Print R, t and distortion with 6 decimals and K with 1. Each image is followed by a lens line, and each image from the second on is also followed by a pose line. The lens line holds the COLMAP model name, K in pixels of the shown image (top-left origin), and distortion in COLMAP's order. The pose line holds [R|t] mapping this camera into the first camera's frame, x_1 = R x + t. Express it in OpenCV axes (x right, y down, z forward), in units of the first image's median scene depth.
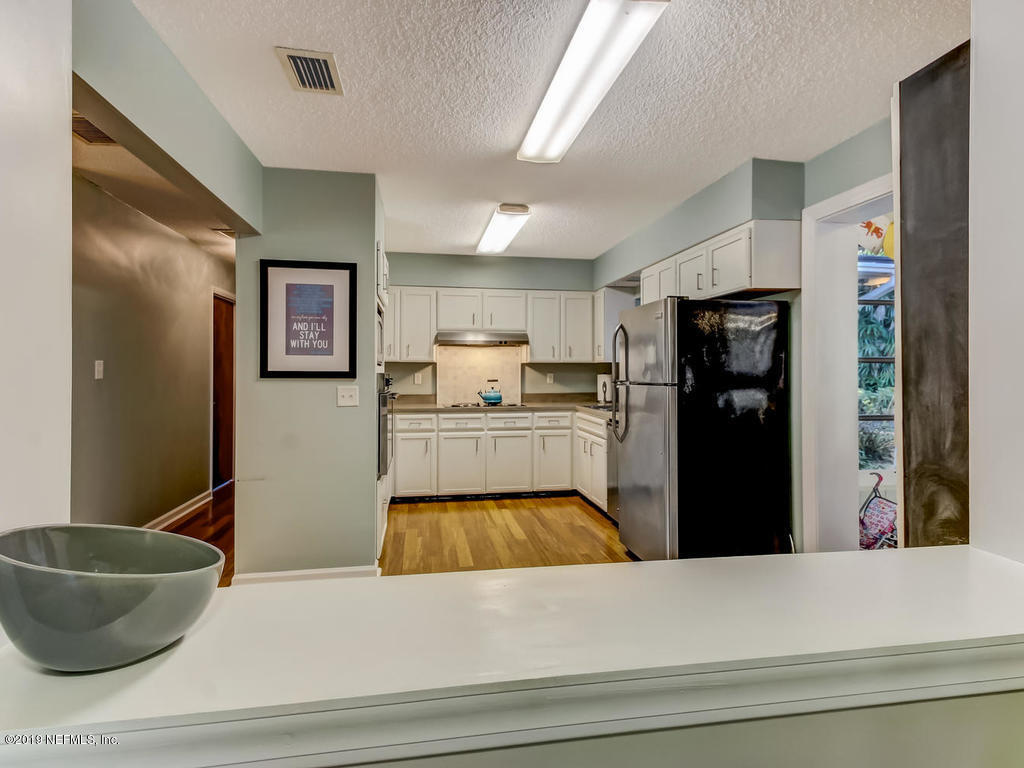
lens RADIAL K [[532.4, 0, 512.2], [0, 532.4, 367.1], [0, 0, 1]] dist [0.026004, -0.012354]
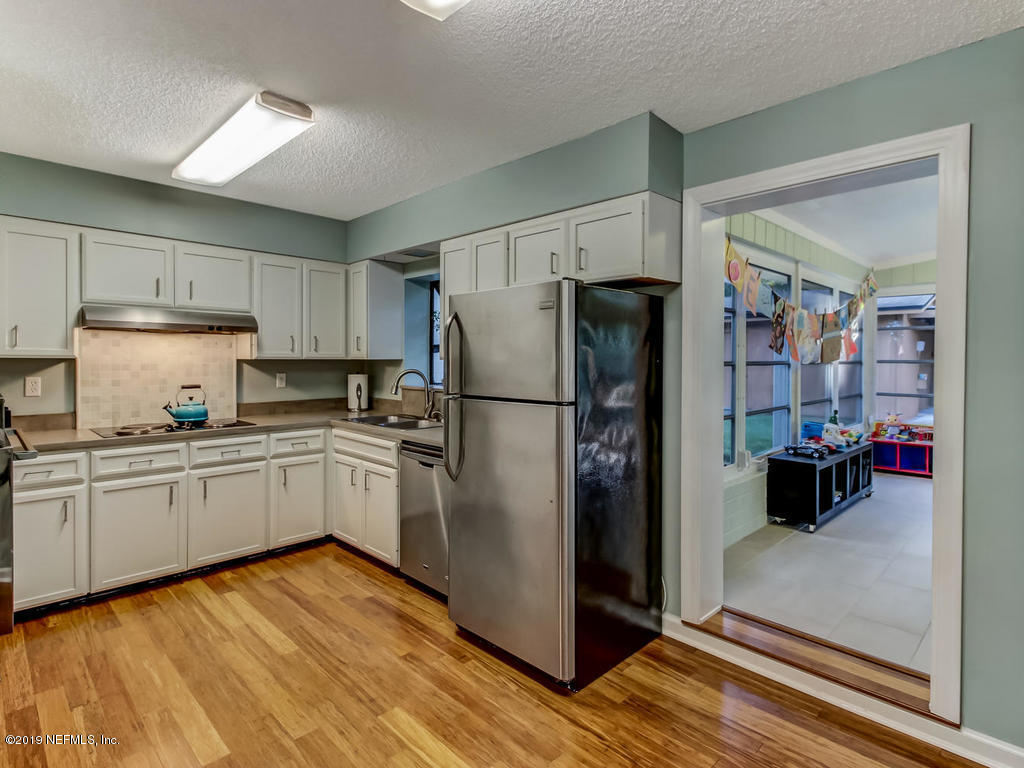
lens RADIAL K [[532.4, 0, 509.4], [0, 532.4, 365.6], [0, 0, 1]] dist [0.026004, -0.012354]
pose [[0.820076, -0.002985, 0.572247, -0.101776], [-0.009781, 0.999767, 0.019232, -0.018051], [-0.572171, -0.021369, 0.819856, 0.279139]]
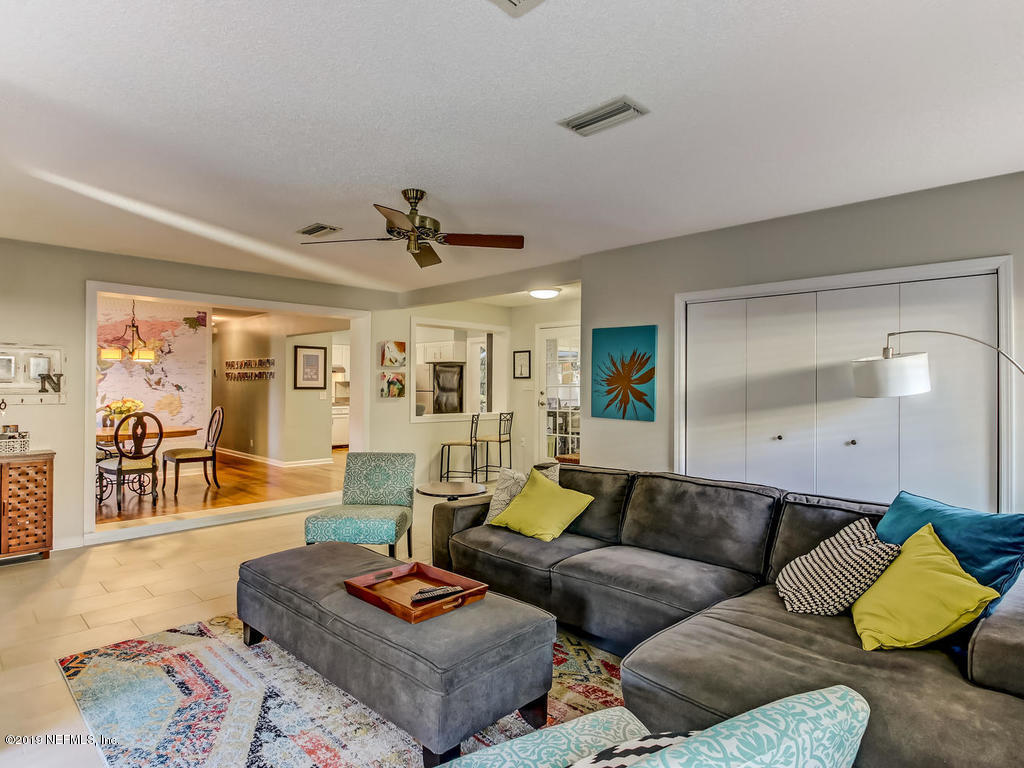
lens RADIAL K [[588.8, 0, 514.8], [0, 588.8, 379.3], [0, 0, 1]] dist [0.017294, 0.000682]
pose [[0.810088, 0.008598, 0.586246, -0.789494], [-0.010917, 0.999940, 0.000421, -0.025991], [-0.586207, -0.006741, 0.810133, -1.239102]]
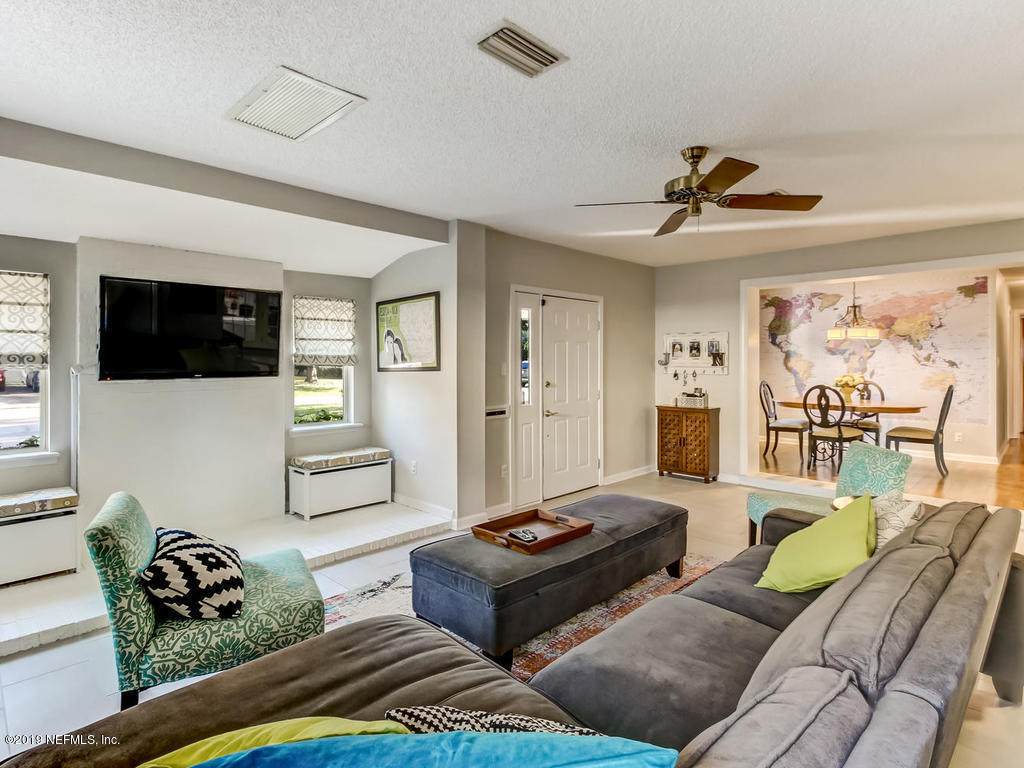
lens RADIAL K [[550.3, 0, 494.8], [0, 550.3, 358.7], [0, 0, 1]] dist [0.000842, -0.001049]
pose [[0.567855, -0.003273, -0.823122, -0.105497], [0.010437, 0.999940, 0.003224, -0.021818], [0.823062, -0.010422, 0.567856, -1.126543]]
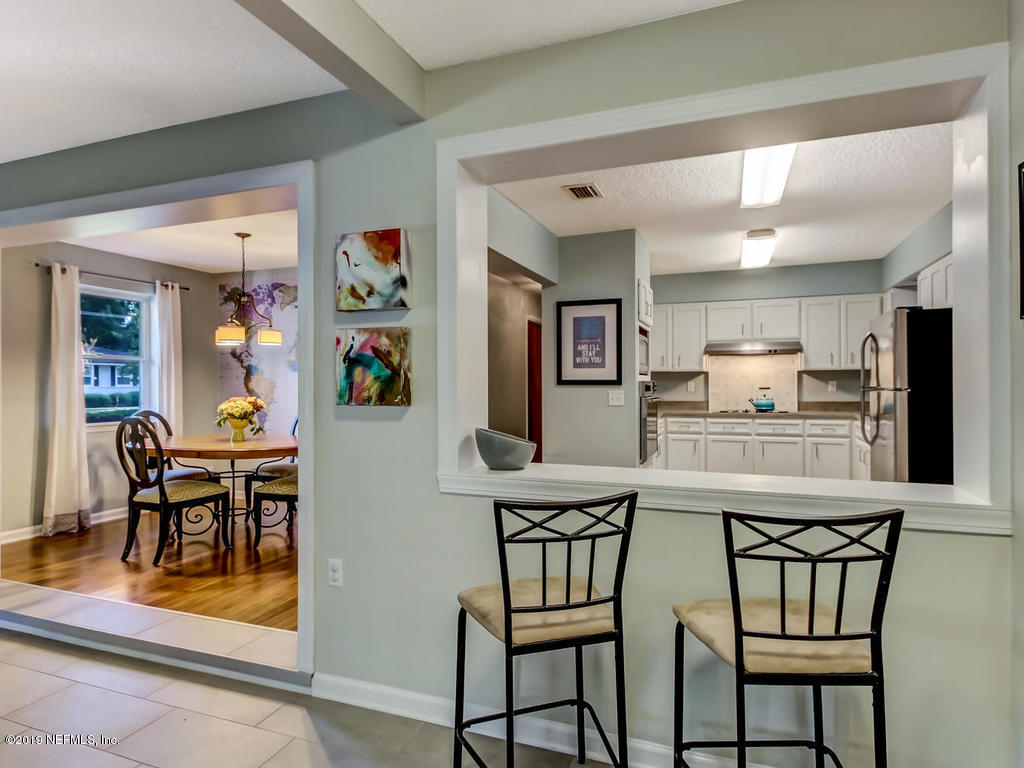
lens RADIAL K [[588.8, 0, 510.3], [0, 588.8, 381.6], [0, 0, 1]] dist [0.017294, 0.000682]
pose [[0.859250, -0.005812, -0.511522, 0.137833], [0.010174, 0.999932, 0.005730, 0.001004], [0.511454, -0.010128, 0.859251, -0.253310]]
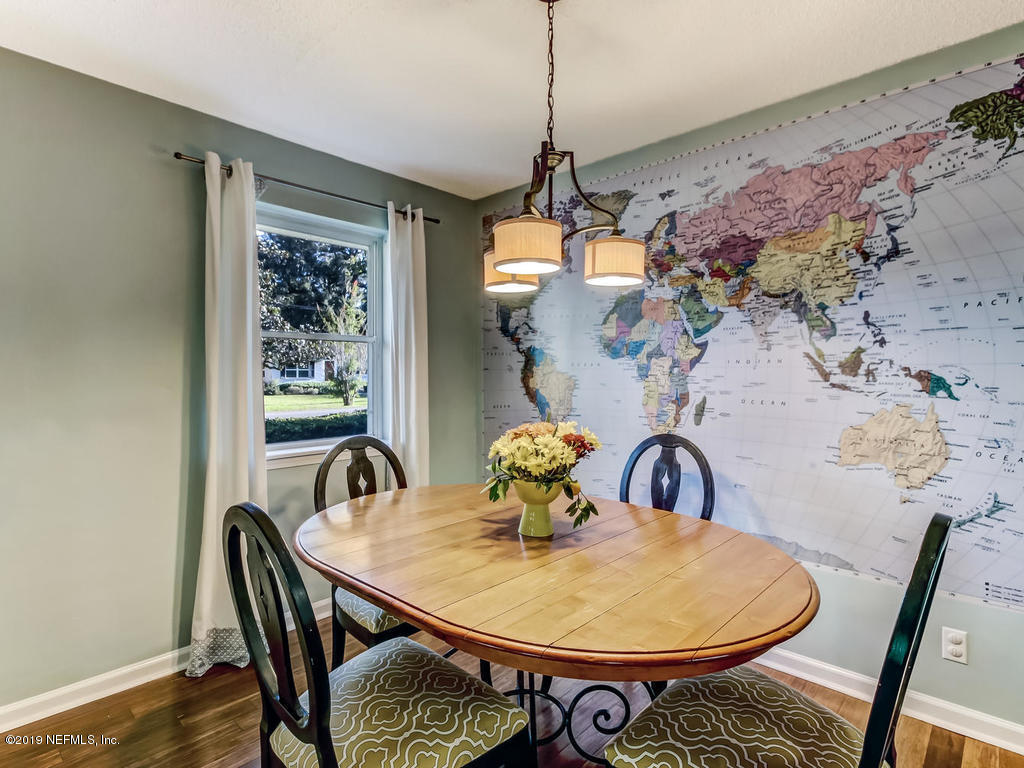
lens RADIAL K [[532.4, 0, 512.7], [0, 532.4, 373.3], [0, 0, 1]] dist [0.026004, -0.012354]
pose [[0.604013, -0.001722, -0.796972, -0.462821], [0.011536, 0.999912, 0.006583, -0.005850], [0.796891, -0.013170, 0.603980, 0.123742]]
